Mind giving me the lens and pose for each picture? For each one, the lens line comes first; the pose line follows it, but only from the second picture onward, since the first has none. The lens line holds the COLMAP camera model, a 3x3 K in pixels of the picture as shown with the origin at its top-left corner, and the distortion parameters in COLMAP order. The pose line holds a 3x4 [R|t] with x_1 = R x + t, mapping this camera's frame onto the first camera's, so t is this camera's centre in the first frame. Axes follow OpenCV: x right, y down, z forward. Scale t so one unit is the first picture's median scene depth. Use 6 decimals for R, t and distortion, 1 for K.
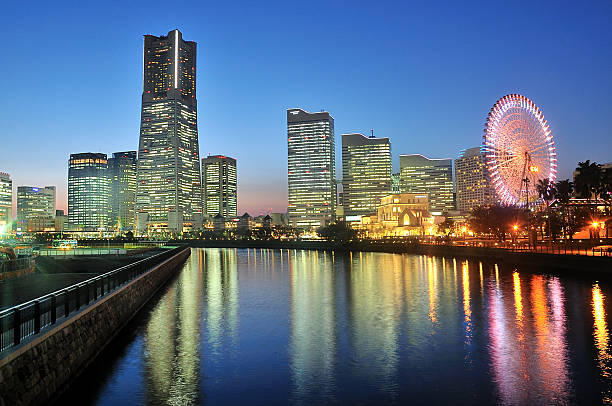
lens RADIAL K [[472.8, 0, 314.7], [0, 472.8, 204.2], [0, 0, 1]] dist [-0.079397, -0.004605]
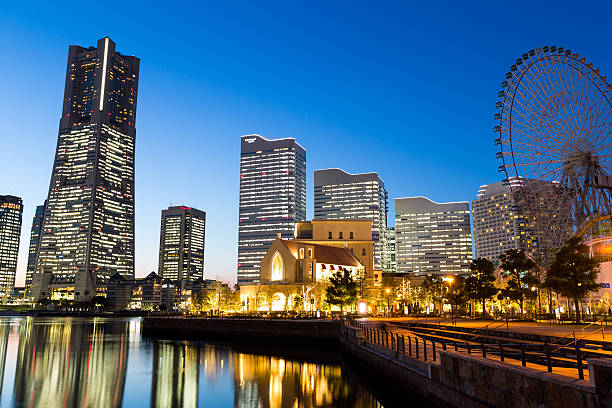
lens RADIAL K [[491.5, 0, 305.8], [0, 491.5, 207.6], [0, 0, 1]] dist [-0.008564, 0.007940]
pose [[0.996520, 0.005635, -0.083168, 0.107983], [-0.017165, 0.990202, -0.138582, 0.017199], [0.081572, 0.139528, 0.986853, 0.251555]]
